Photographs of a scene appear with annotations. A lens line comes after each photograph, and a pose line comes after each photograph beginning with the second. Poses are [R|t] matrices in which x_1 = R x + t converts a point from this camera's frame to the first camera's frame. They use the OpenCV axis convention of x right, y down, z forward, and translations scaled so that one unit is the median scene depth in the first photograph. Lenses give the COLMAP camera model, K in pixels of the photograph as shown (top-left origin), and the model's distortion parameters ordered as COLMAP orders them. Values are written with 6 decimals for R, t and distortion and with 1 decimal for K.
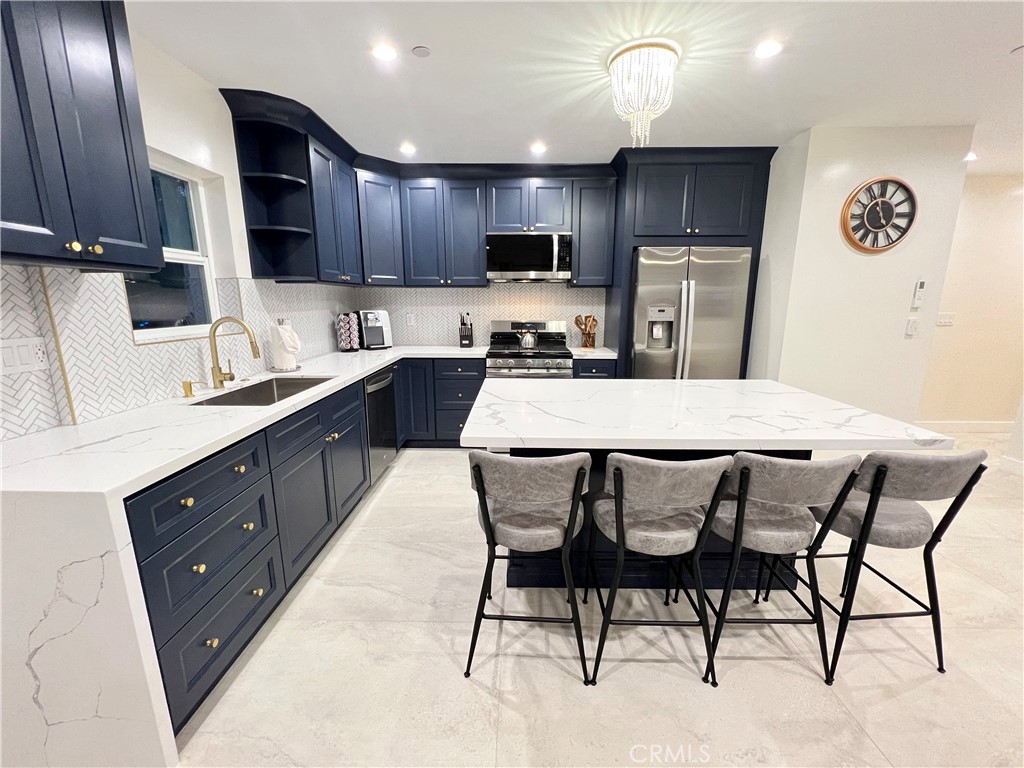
lens RADIAL K [[411.7, 0, 510.1], [0, 411.7, 381.2], [0, 0, 1]] dist [0.000895, 0.000051]
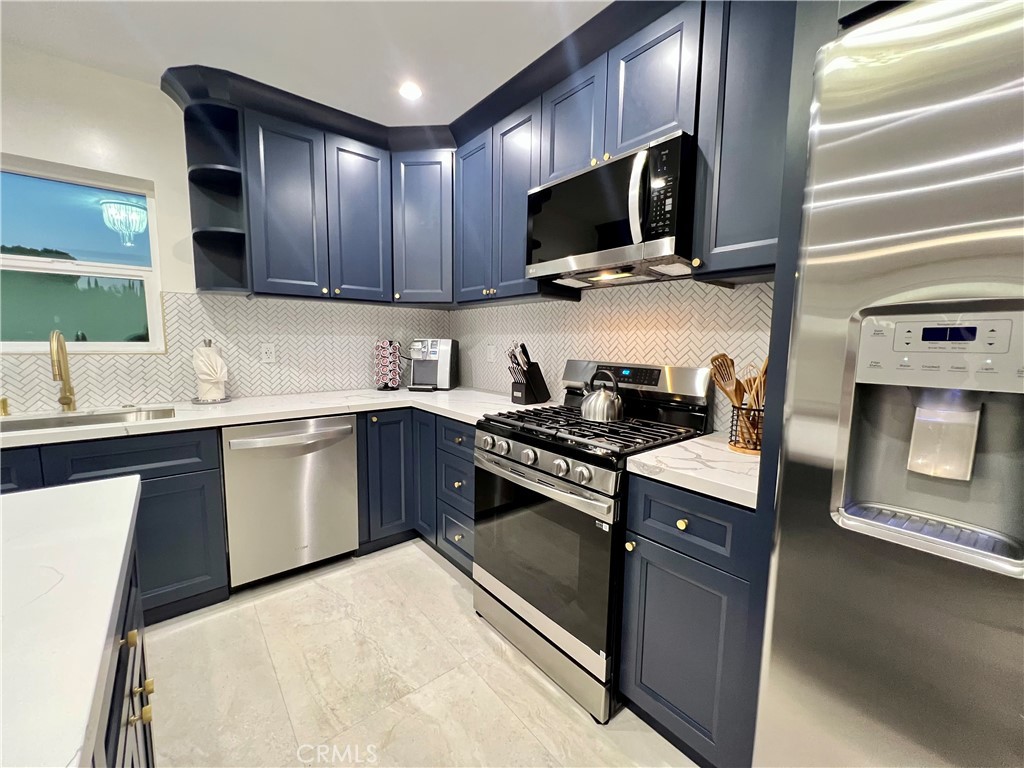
lens RADIAL K [[411.7, 0, 515.4], [0, 411.7, 385.7], [0, 0, 1]] dist [0.000895, 0.000051]
pose [[0.664242, 0.086167, -0.742535, 0.344389], [-0.167771, 0.985177, -0.035756, -0.094007], [0.728448, 0.148326, 0.668852, 0.670905]]
